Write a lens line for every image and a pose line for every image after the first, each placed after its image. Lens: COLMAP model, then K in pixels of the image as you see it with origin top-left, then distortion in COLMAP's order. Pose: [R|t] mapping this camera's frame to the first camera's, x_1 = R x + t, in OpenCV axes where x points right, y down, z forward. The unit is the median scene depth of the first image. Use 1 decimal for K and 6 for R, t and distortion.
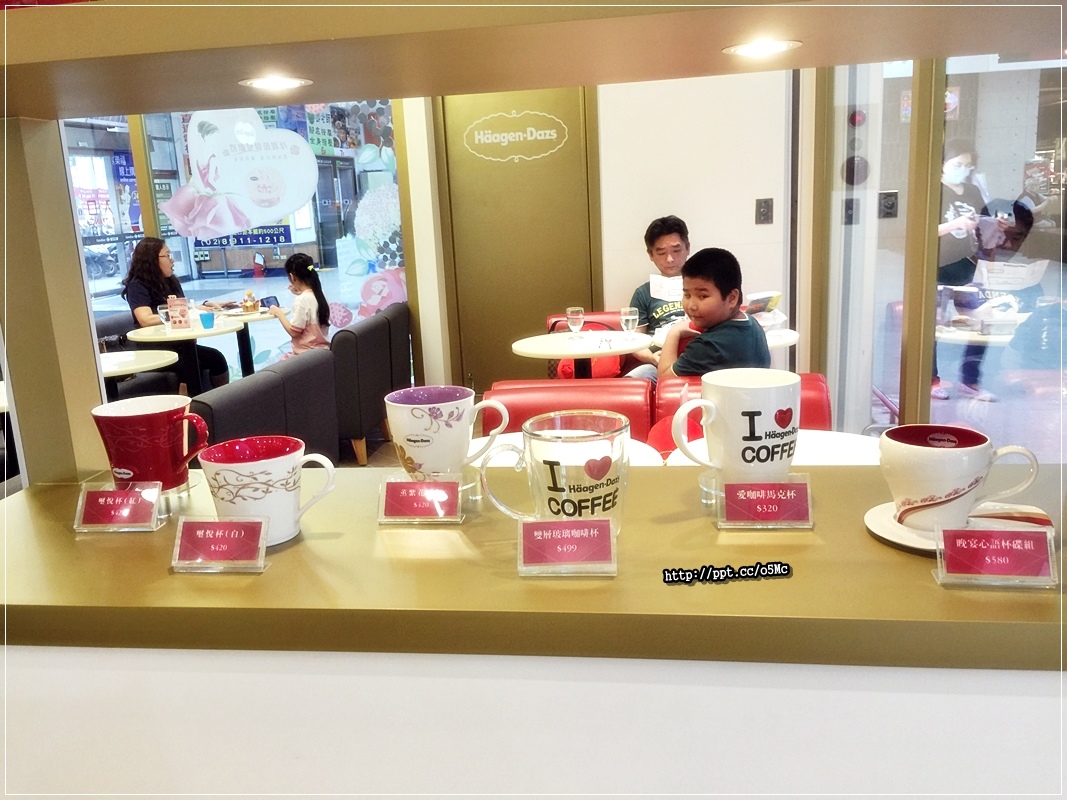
lens RADIAL K [[906.0, 0, 533.5], [0, 906.0, 400.0], [0, 0, 1]] dist [0.018768, -0.001988]
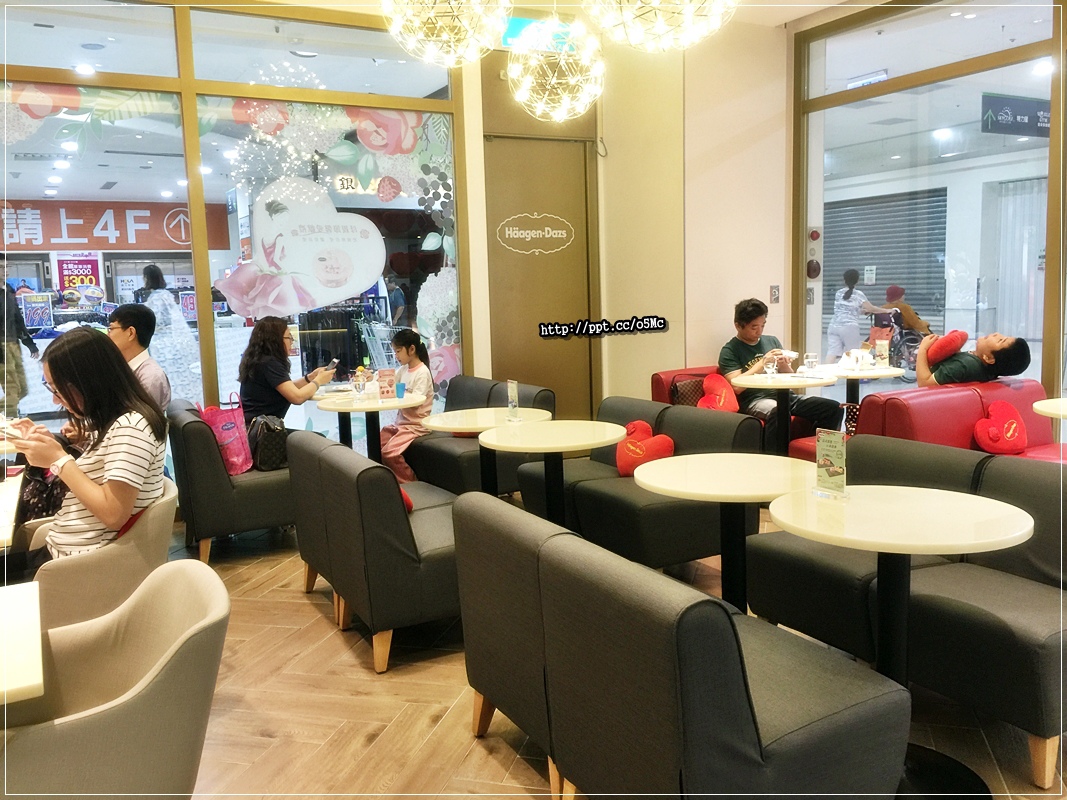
lens RADIAL K [[906.0, 0, 533.5], [0, 906.0, 400.0], [0, 0, 1]] dist [0.018768, -0.001988]
pose [[0.796284, -0.050618, 0.602802, -0.737290], [0.125733, 0.988580, -0.083077, 0.023220], [-0.591712, 0.141945, 0.793554, 0.086944]]
